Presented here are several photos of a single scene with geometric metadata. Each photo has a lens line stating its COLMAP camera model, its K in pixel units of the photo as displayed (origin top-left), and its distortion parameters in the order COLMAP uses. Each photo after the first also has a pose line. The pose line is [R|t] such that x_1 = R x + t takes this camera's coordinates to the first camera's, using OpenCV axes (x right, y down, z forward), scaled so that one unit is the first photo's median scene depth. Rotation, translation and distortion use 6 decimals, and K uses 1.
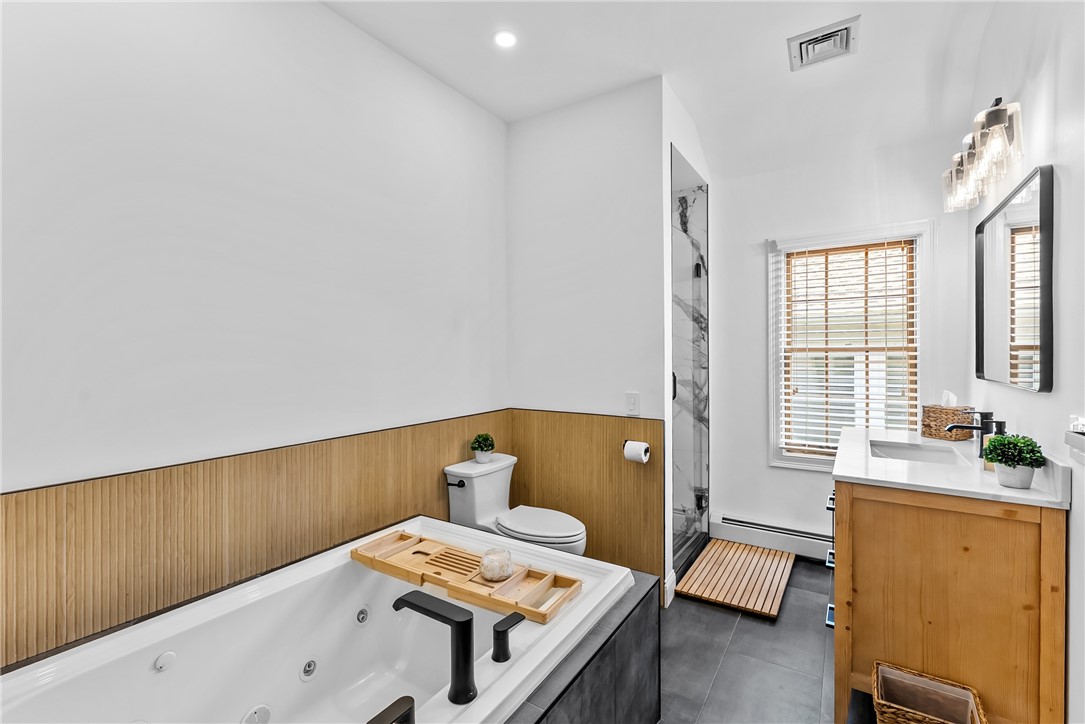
lens RADIAL K [[462.3, 0, 542.5], [0, 462.3, 362.0], [0, 0, 1]] dist [-0.001012, -0.000020]
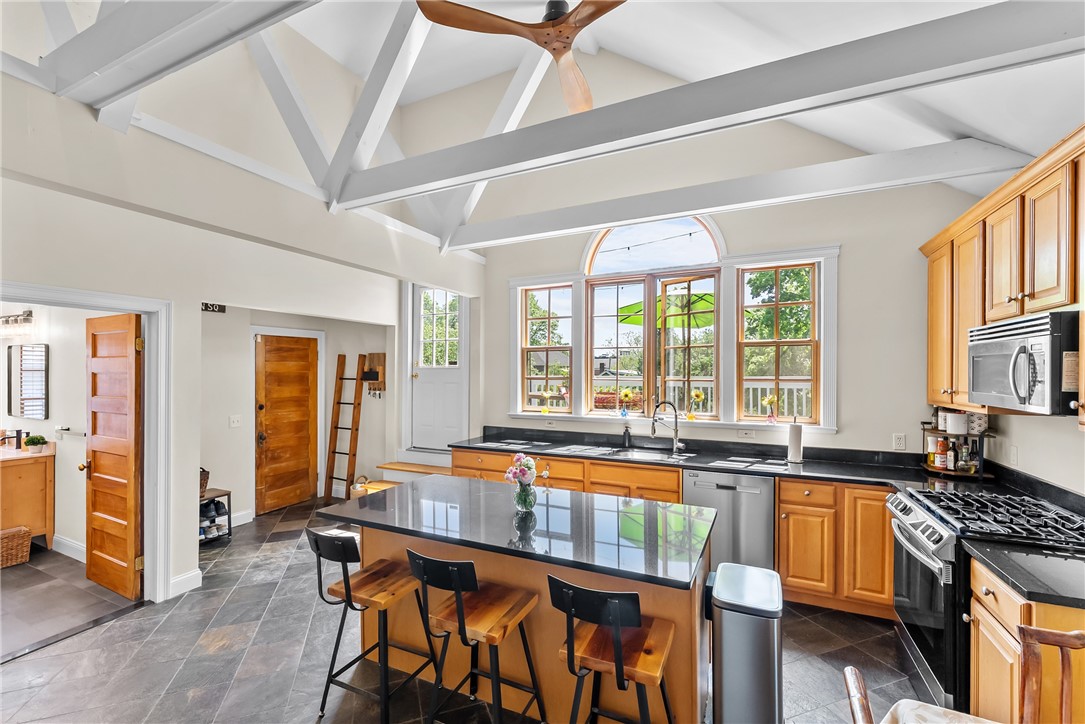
lens RADIAL K [[450.0, 0, 549.0], [0, 450.0, 374.0], [0, 0, 1]] dist [-0.001482, -0.000165]
pose [[-0.148812, 0.007676, 0.988836, -1.337037], [0.011637, 0.999914, -0.006011, -0.102671], [-0.988797, 0.010613, -0.148889, -1.053753]]
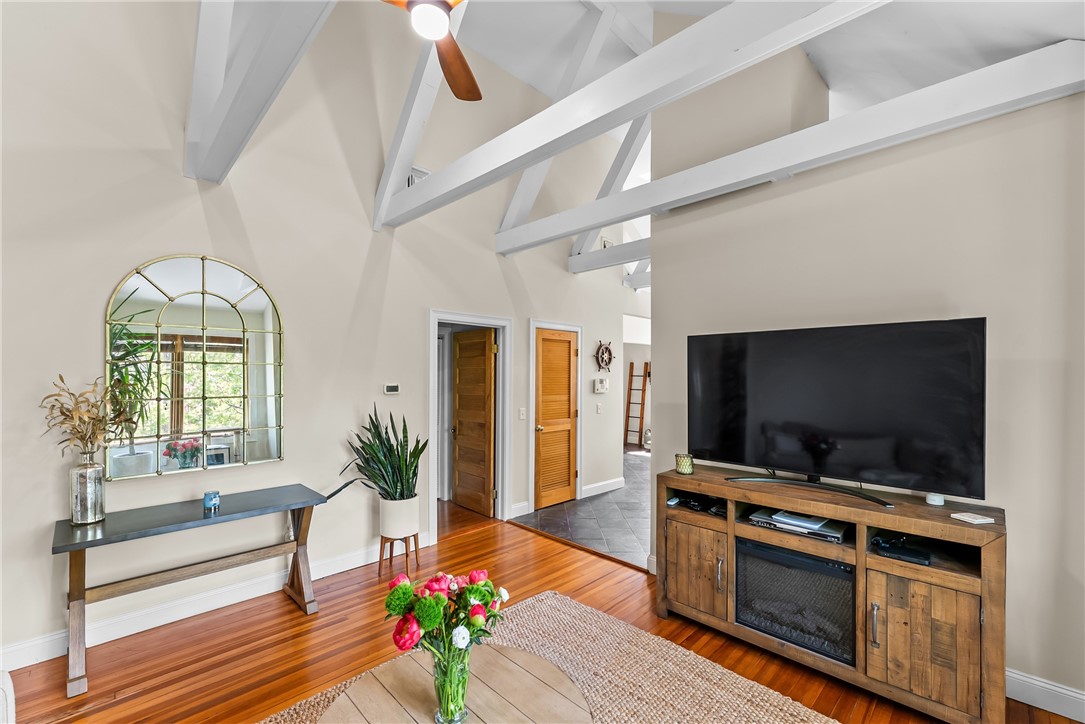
lens RADIAL K [[449.7, 0, 538.8], [0, 449.7, 375.3], [0, 0, 1]] dist [-0.001328, -0.000154]
pose [[0.190412, 0.010324, 0.981650, -3.621993], [0.004055, 0.999928, -0.011303, -0.056059], [-0.981696, 0.006133, 0.190357, -0.065076]]
